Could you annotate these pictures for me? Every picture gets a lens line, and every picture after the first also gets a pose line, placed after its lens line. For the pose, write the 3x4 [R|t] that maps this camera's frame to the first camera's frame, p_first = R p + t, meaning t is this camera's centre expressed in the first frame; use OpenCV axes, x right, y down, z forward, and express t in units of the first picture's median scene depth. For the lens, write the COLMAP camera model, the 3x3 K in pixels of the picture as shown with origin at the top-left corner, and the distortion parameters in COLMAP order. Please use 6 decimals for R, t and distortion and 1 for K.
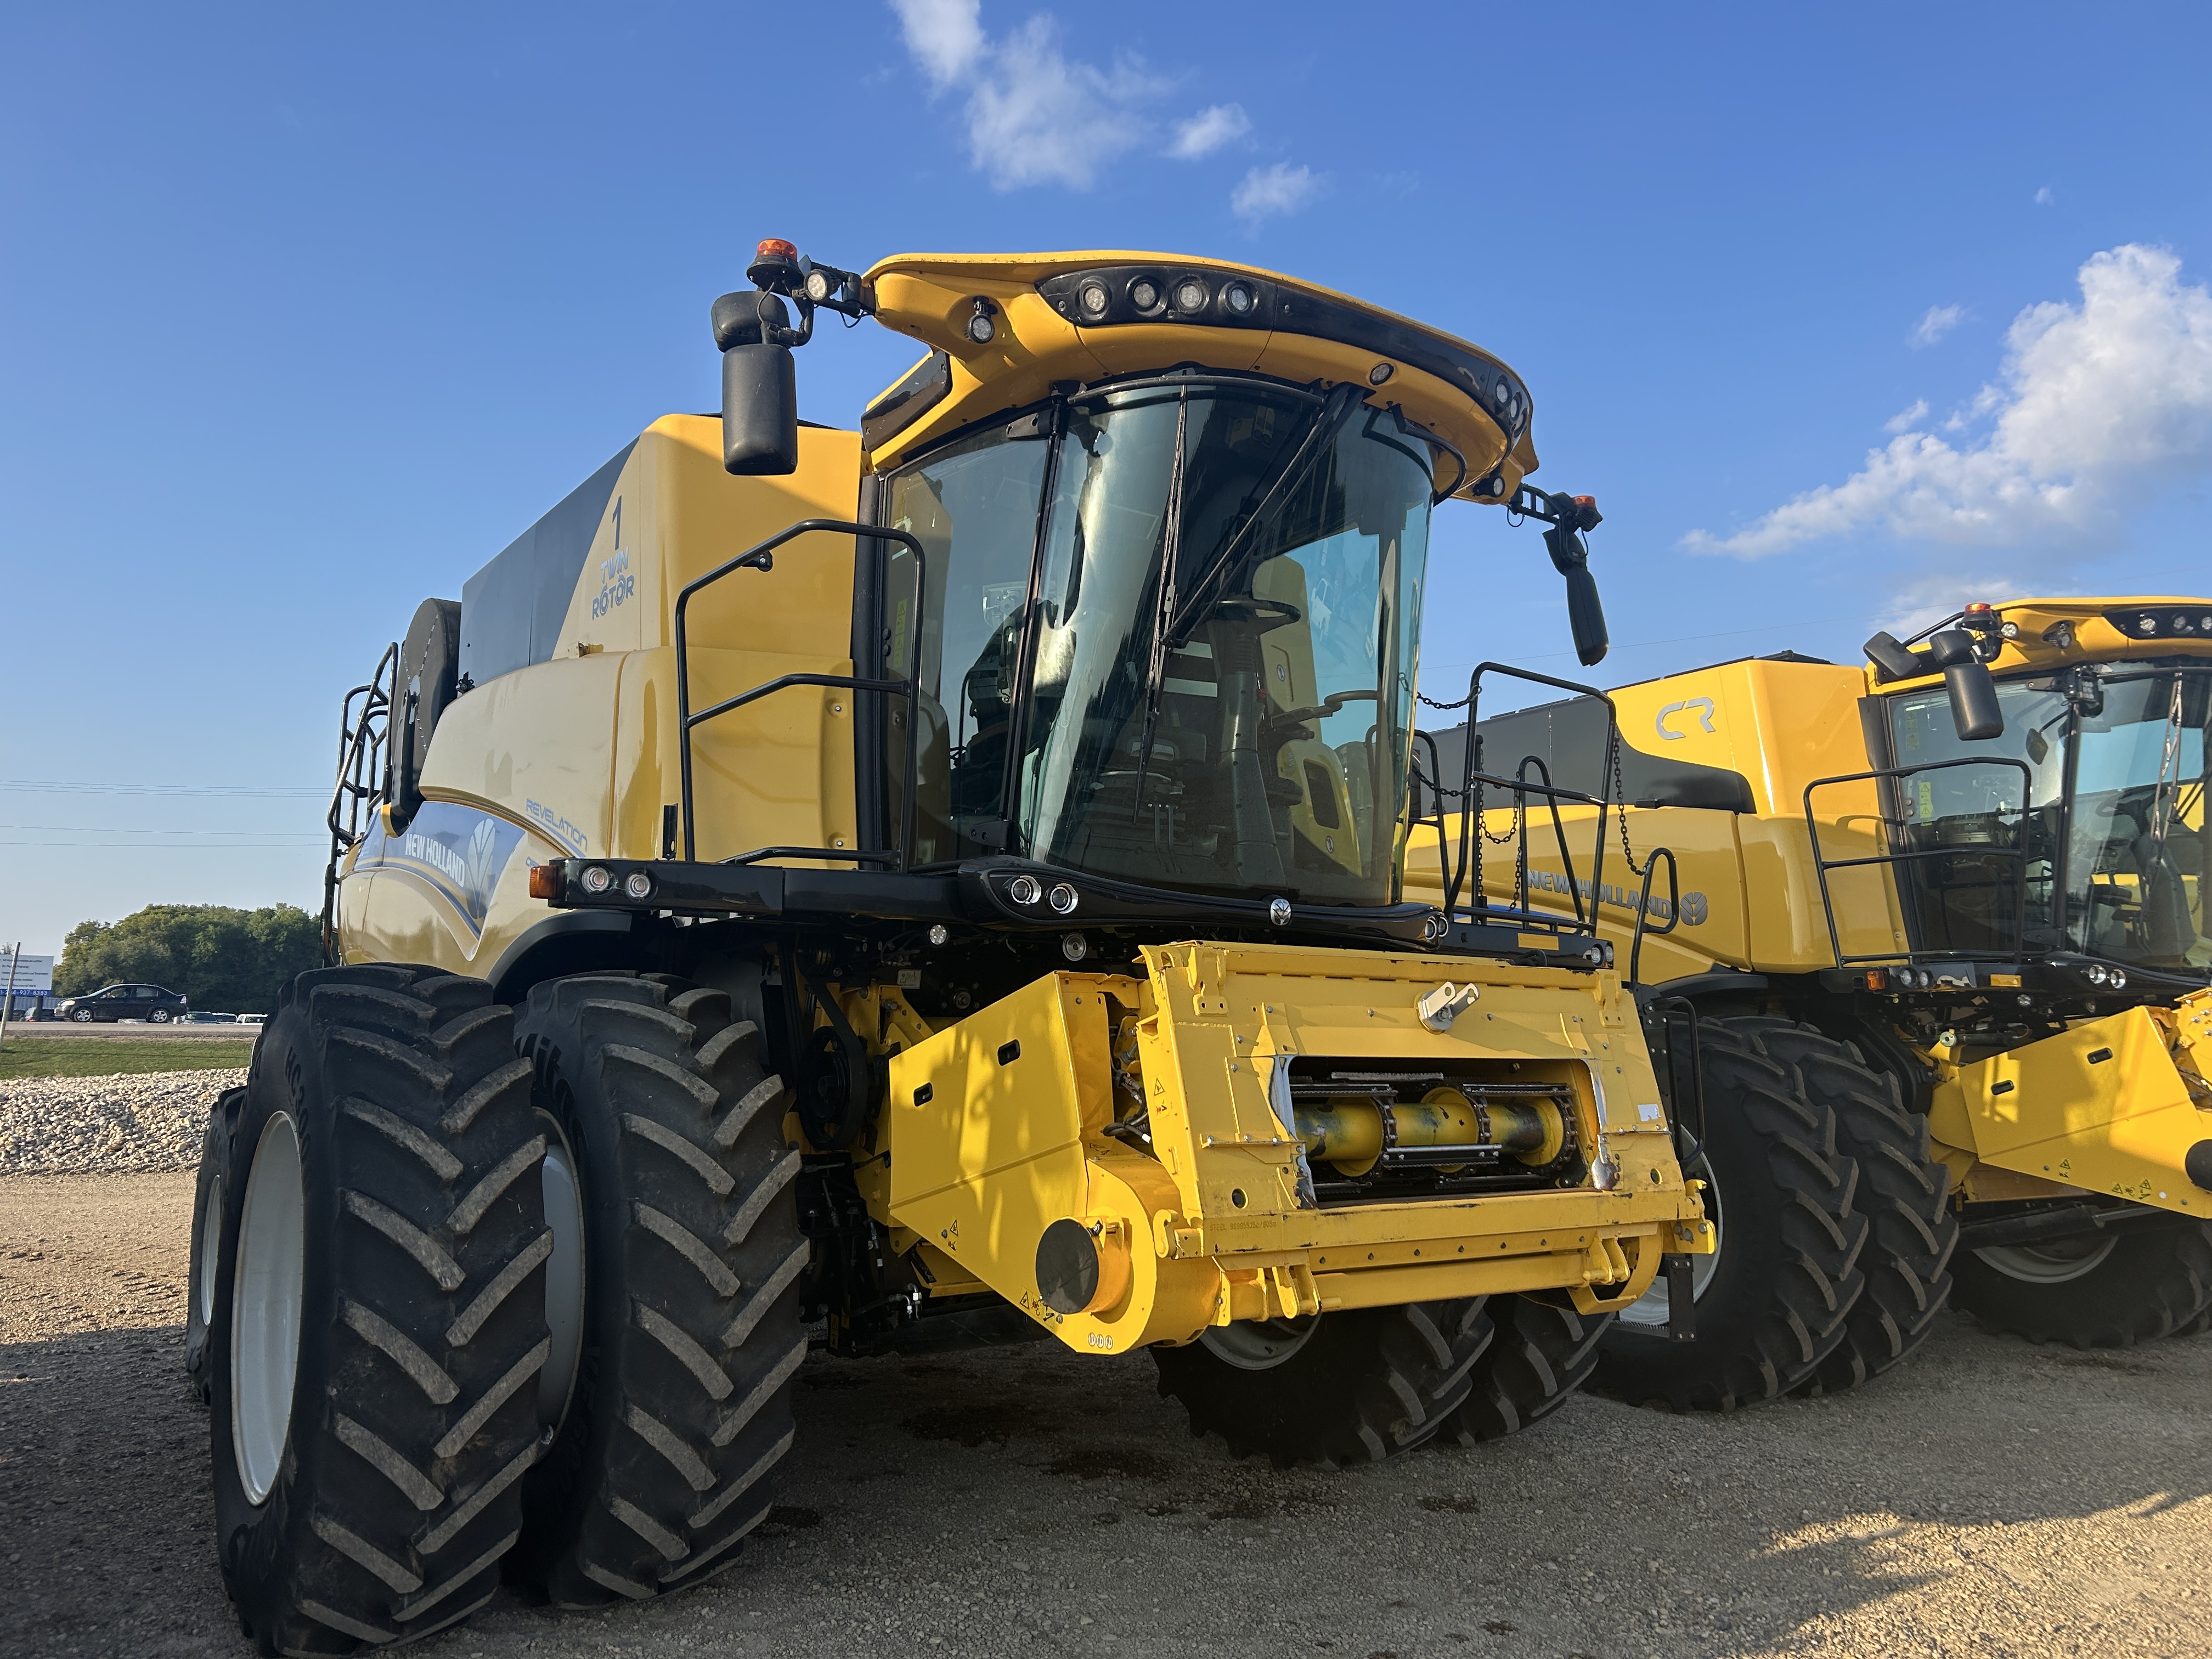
lens RADIAL K [[1684.5, 0, 1103.1], [0, 1684.5, 831.4], [0, 0, 1]] dist [0.000079, -0.000957]
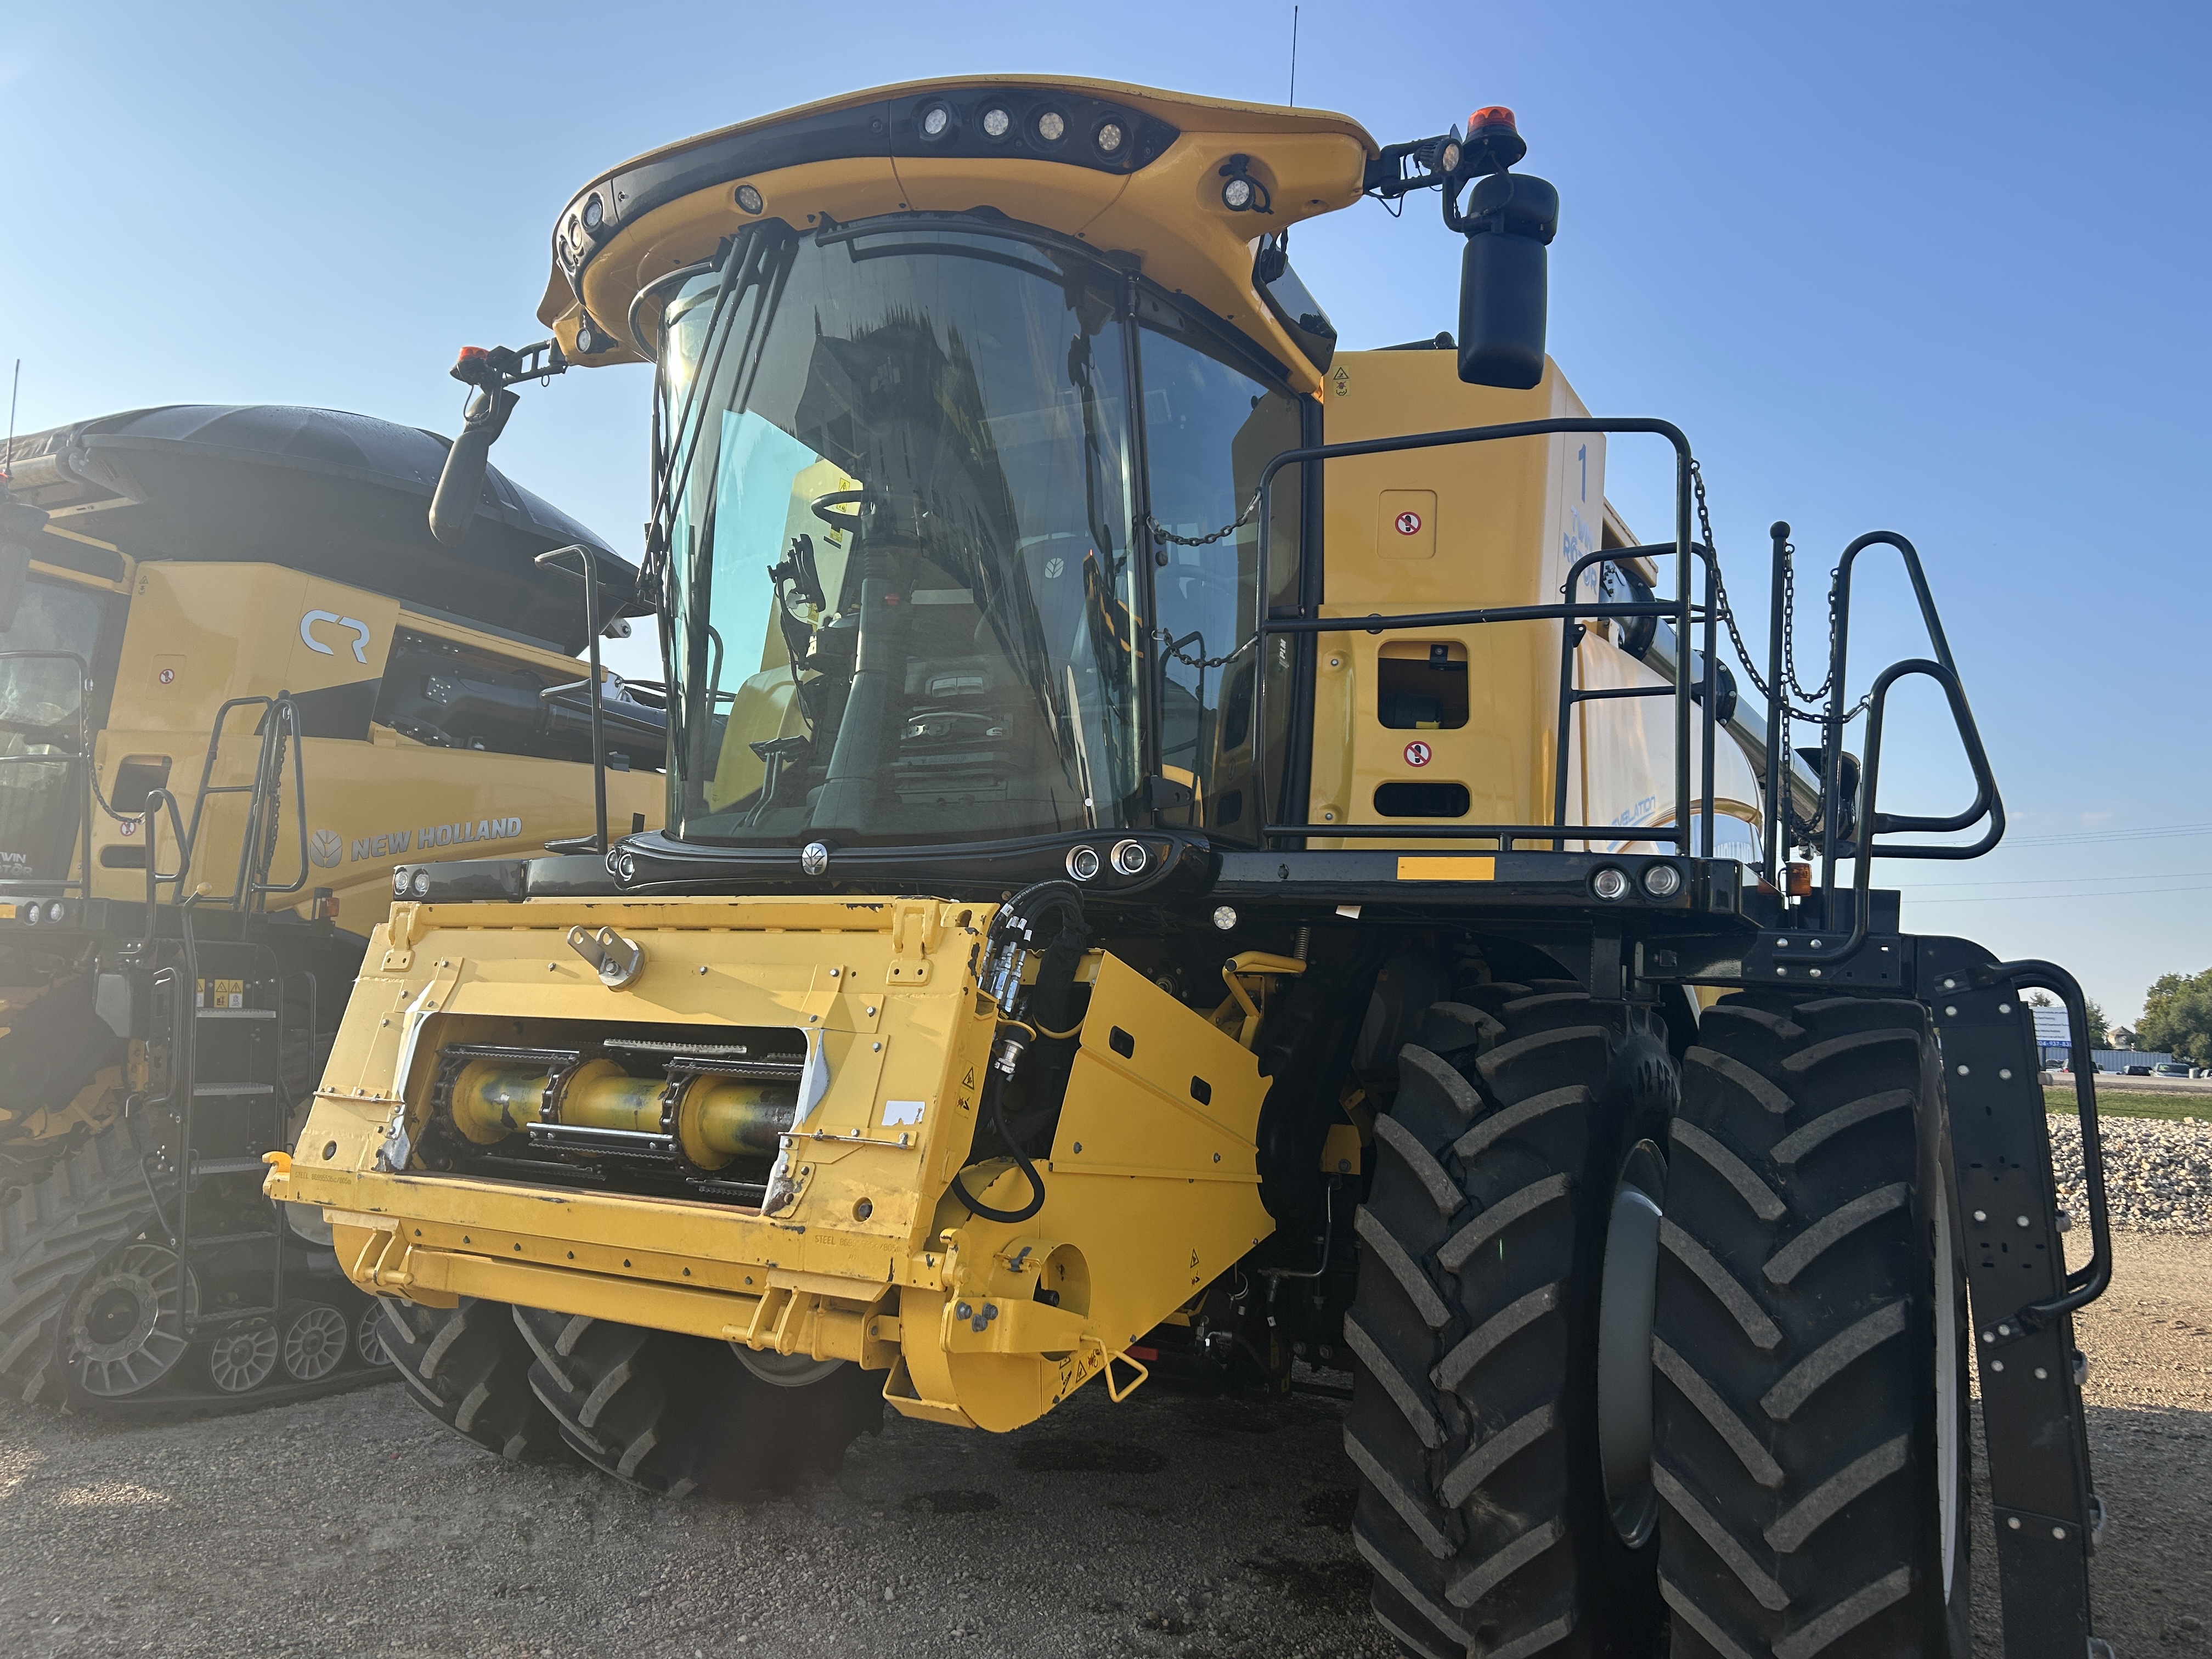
lens RADIAL K [[1684.5, 0, 1103.8], [0, 1684.5, 831.7], [0, 0, 1]] dist [0.000079, -0.000957]
pose [[0.419182, -0.106800, -0.901599, 0.926061], [0.076835, 0.993668, -0.081983, 0.114893], [0.904645, -0.034908, 0.424734, 0.776540]]
